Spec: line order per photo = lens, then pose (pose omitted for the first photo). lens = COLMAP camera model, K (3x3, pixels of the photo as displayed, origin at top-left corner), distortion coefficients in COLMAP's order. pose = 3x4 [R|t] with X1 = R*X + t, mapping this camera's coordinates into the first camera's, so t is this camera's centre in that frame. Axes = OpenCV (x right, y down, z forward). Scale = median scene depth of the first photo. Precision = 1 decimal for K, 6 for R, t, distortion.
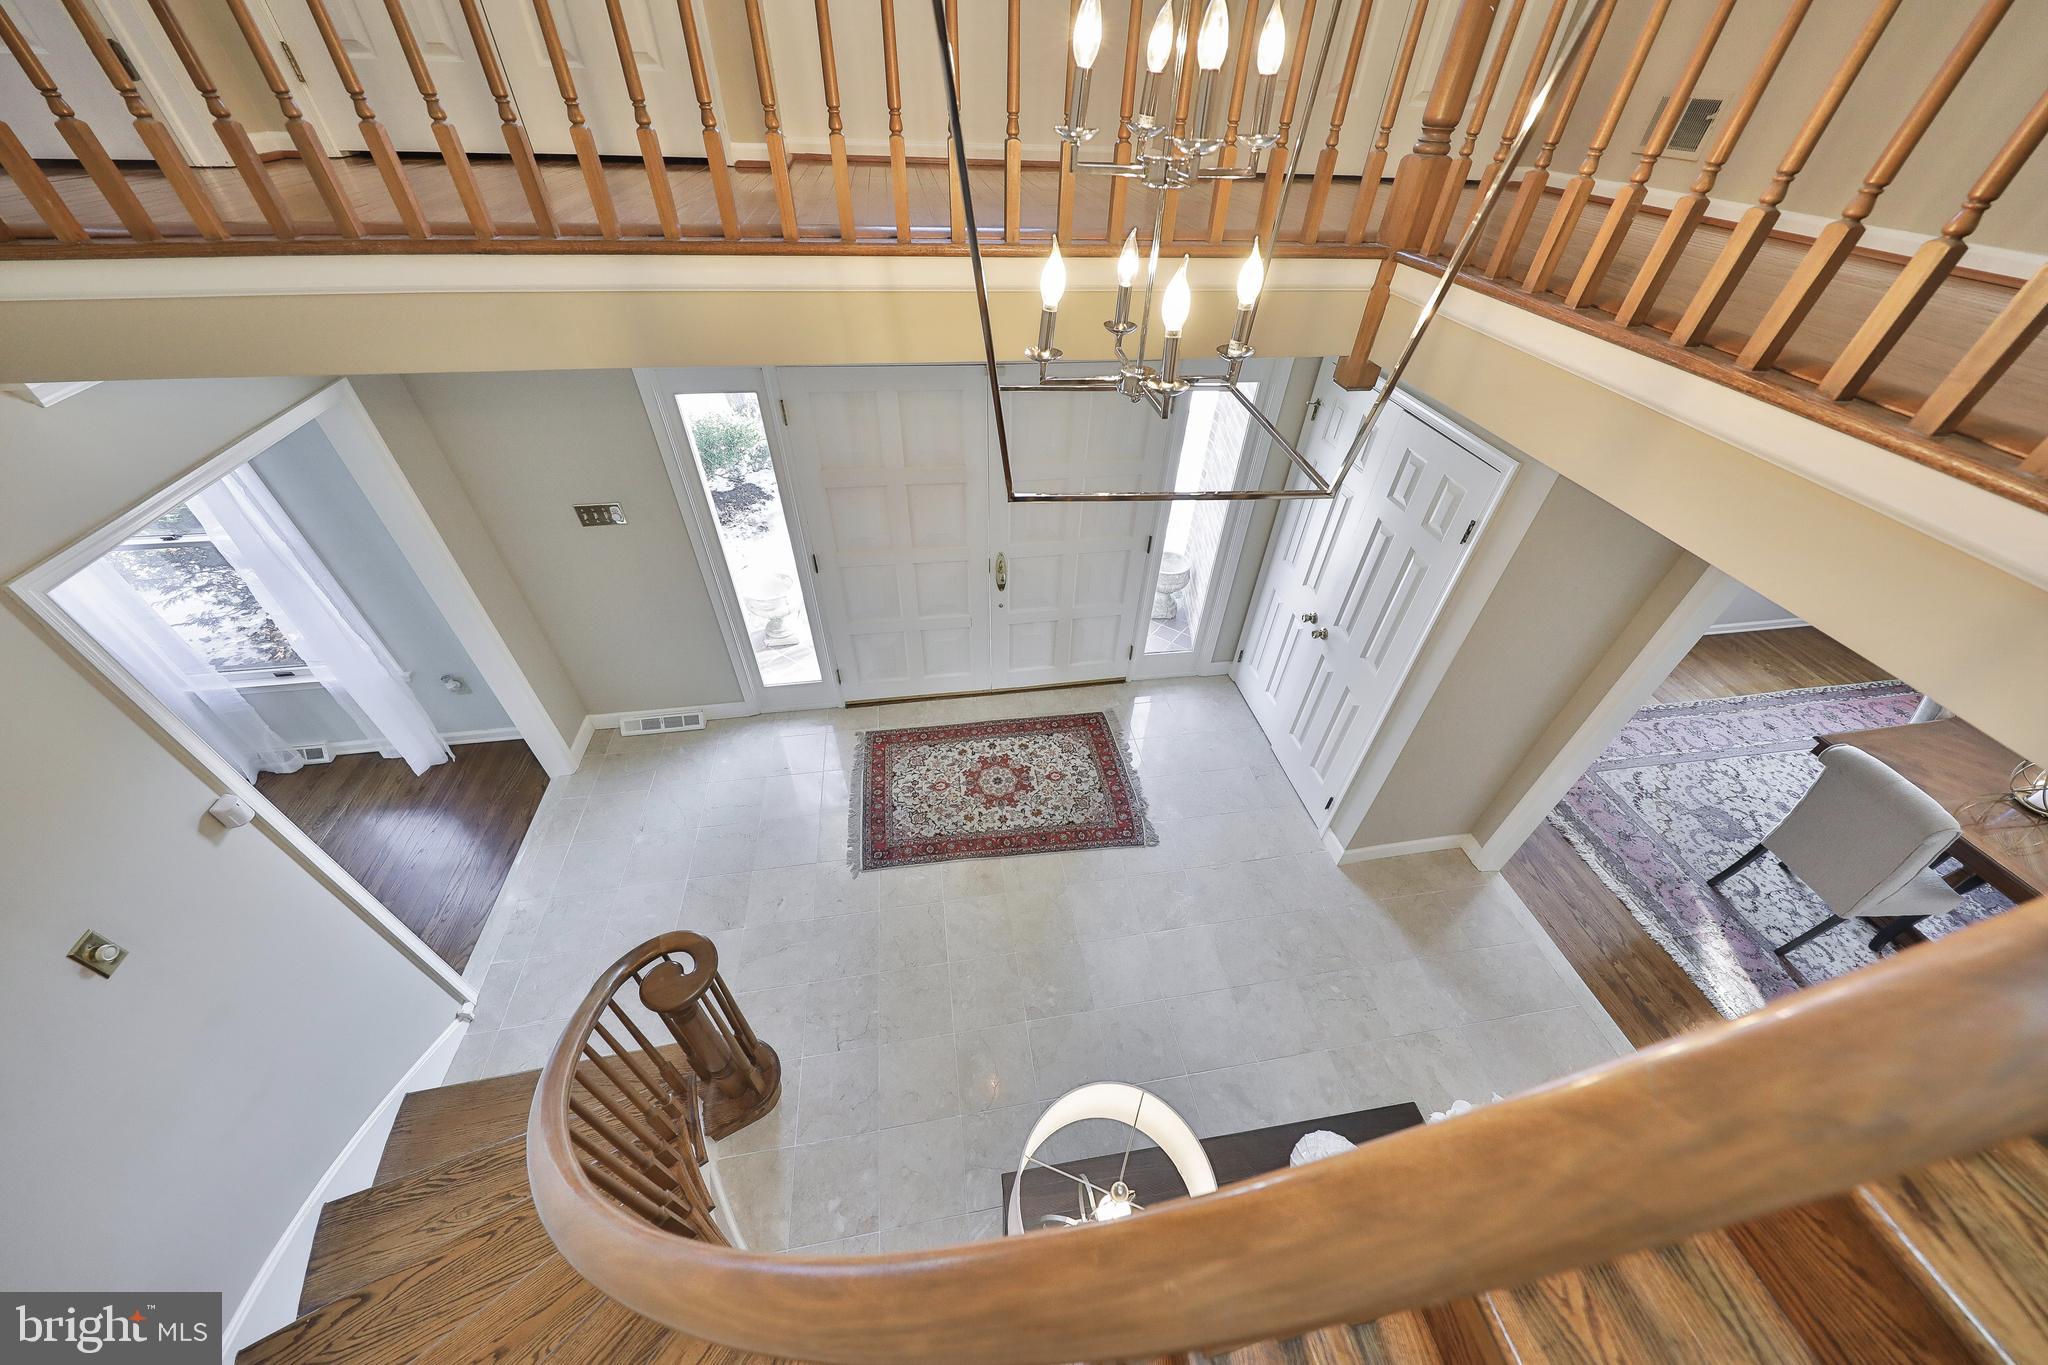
lens RADIAL K [[689.6, 0, 1034.5], [0, 689.6, 678.9], [0, 0, 1]] dist [-0.000315, -0.000228]
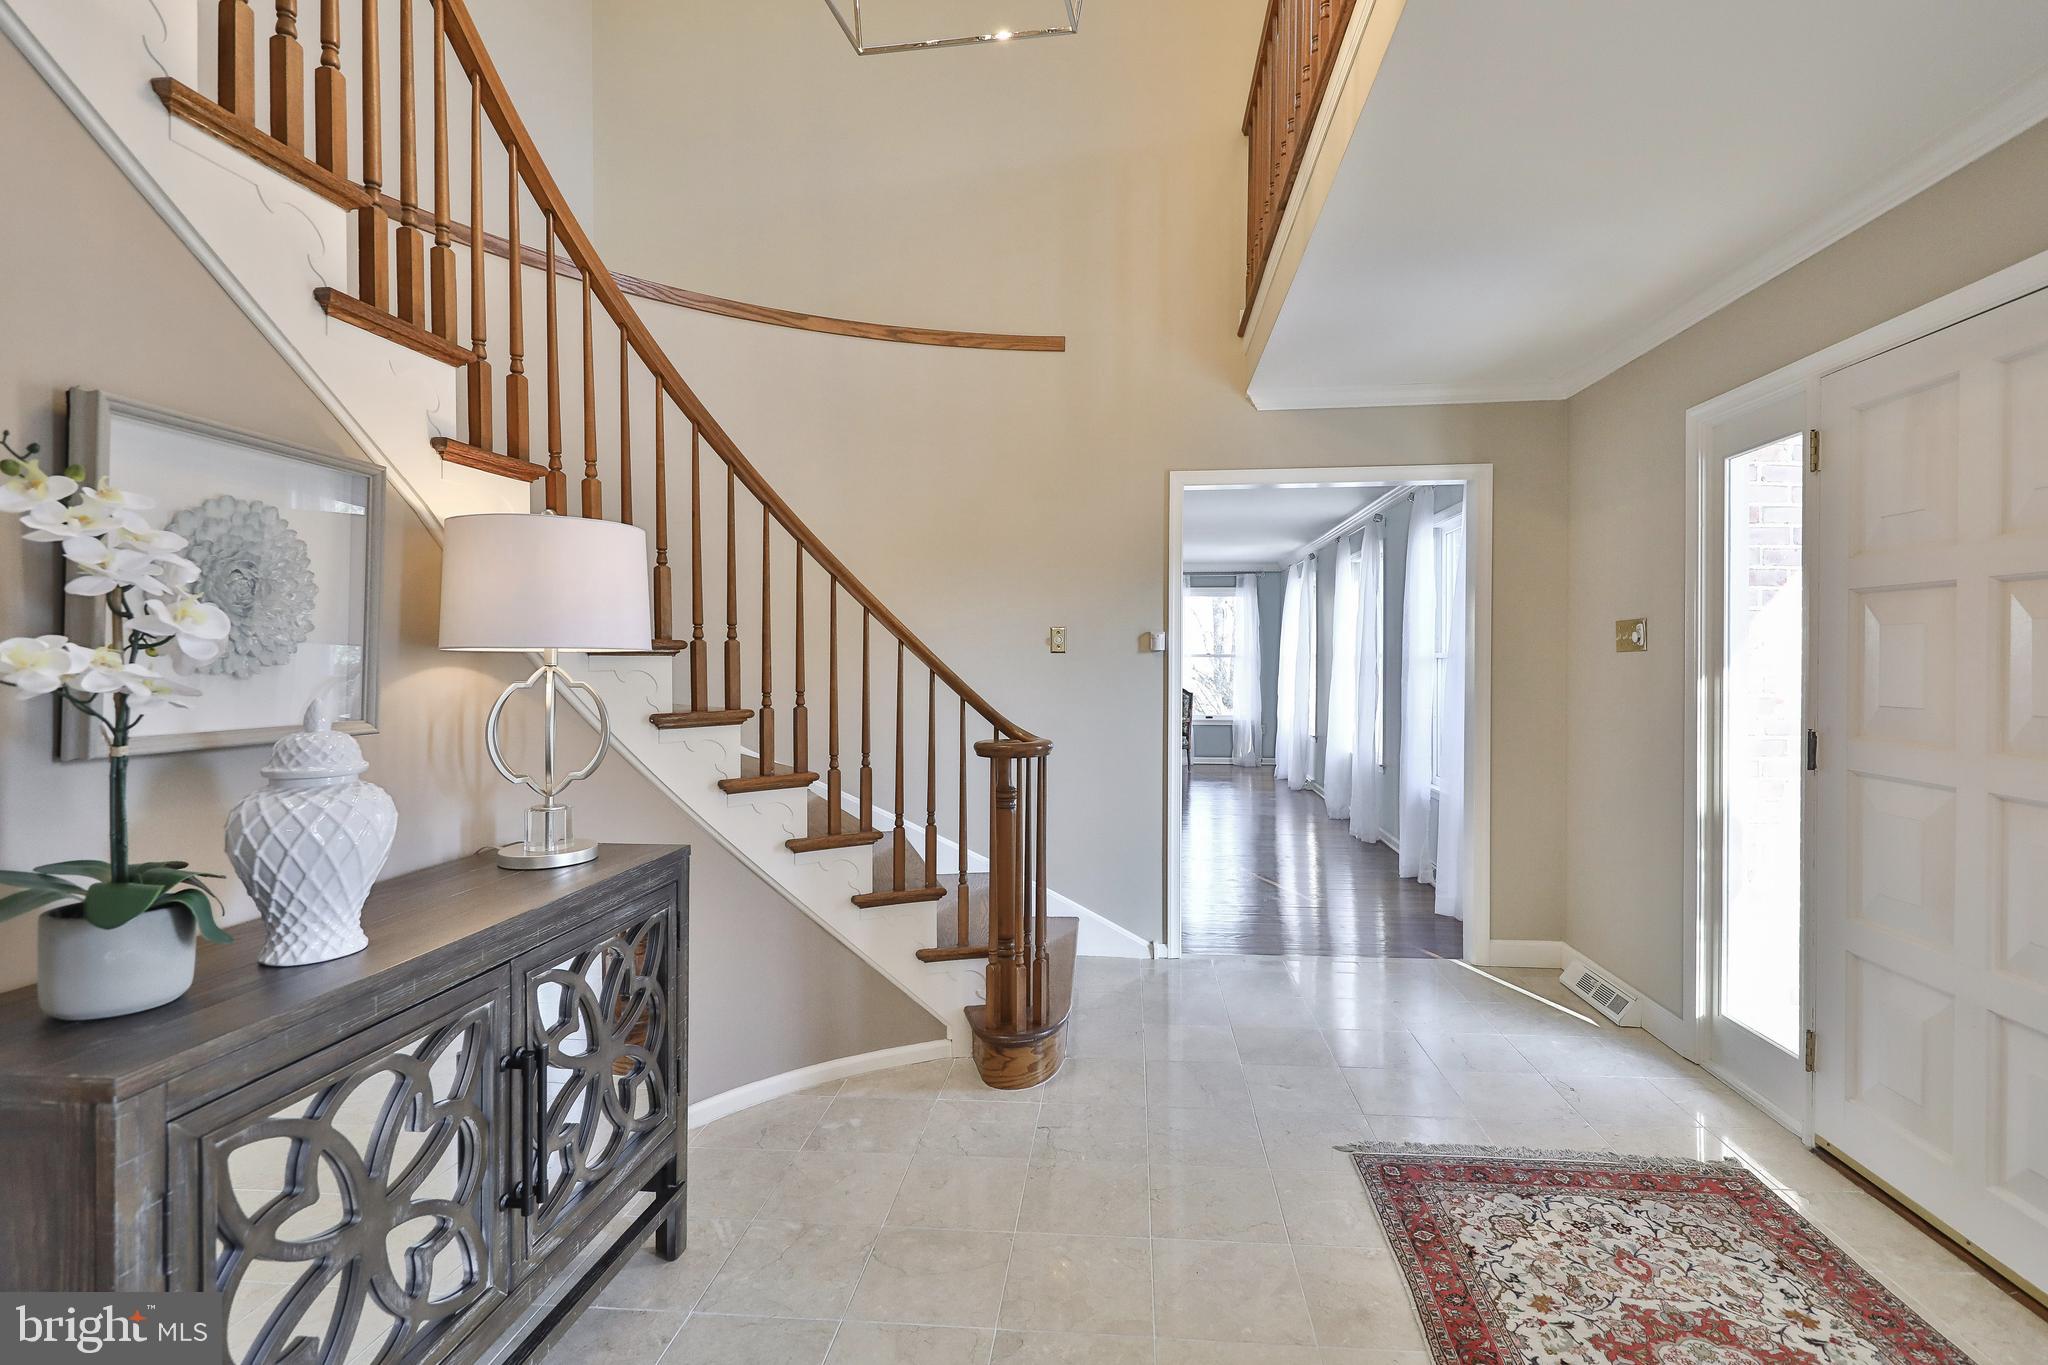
lens RADIAL K [[973.4, 0, 1029.0], [0, 973.4, 668.5], [0, 0, 1]] dist [0.002480, 0.001647]
pose [[-0.265778, -0.025949, -0.963685, 0.483688], [-0.647971, 0.744959, 0.158646, 0.042599], [0.713790, 0.666605, -0.214808, 0.675579]]
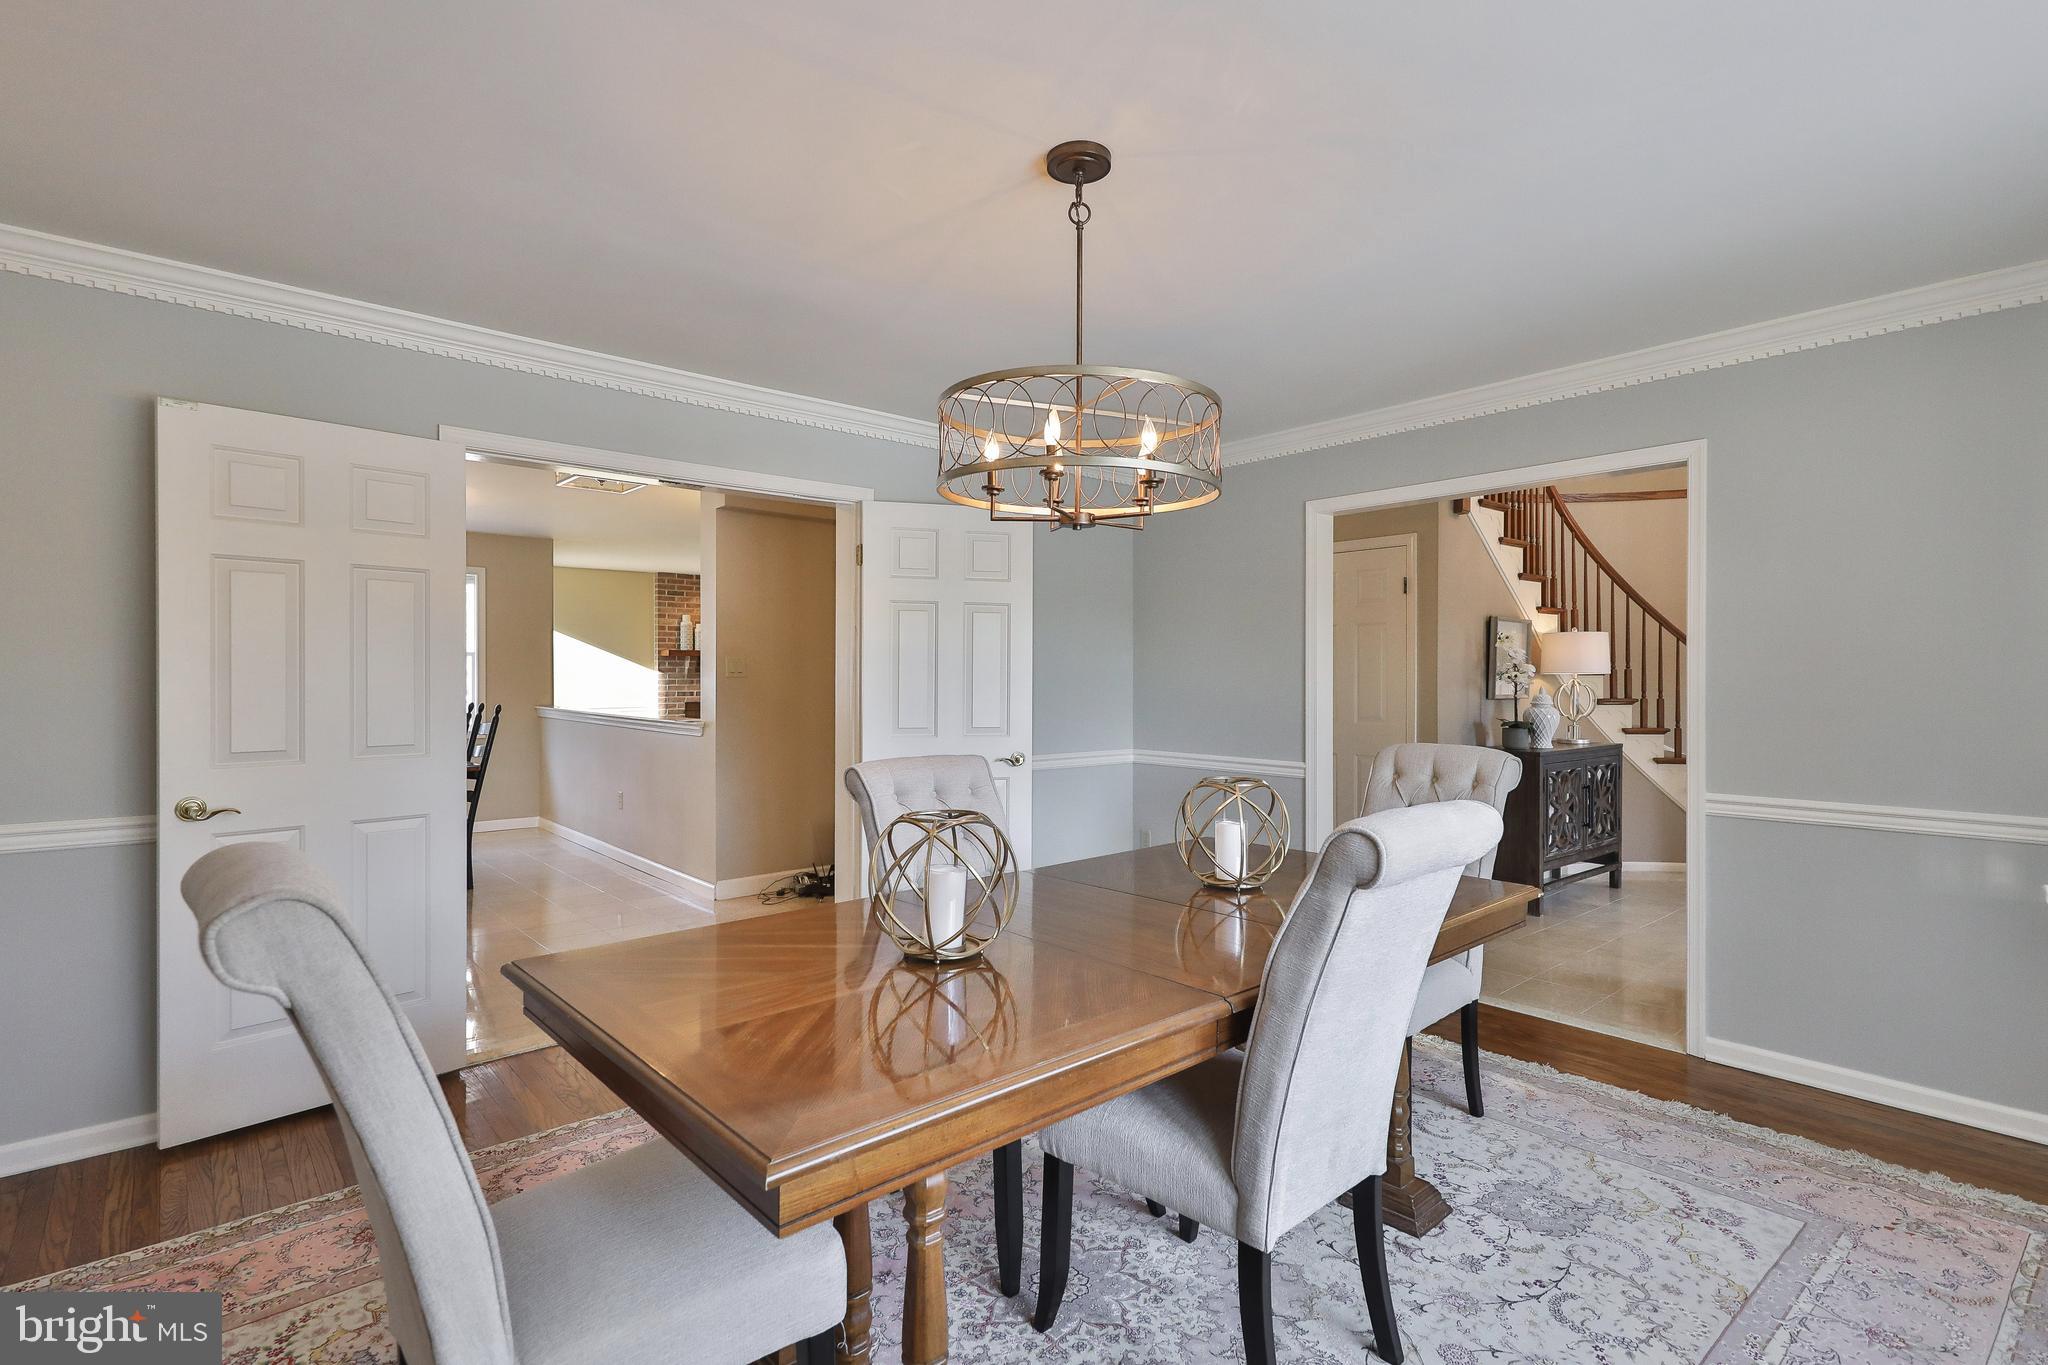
lens RADIAL K [[973.4, 0, 1042.1], [0, 973.4, 679.4], [0, 0, 1]] dist [0.002480, 0.001647]
pose [[-0.850020, -0.030532, -0.525864, 1.618405], [-0.368155, 0.748434, 0.551641, -0.265443], [0.376732, 0.662506, -0.647425, 1.079655]]
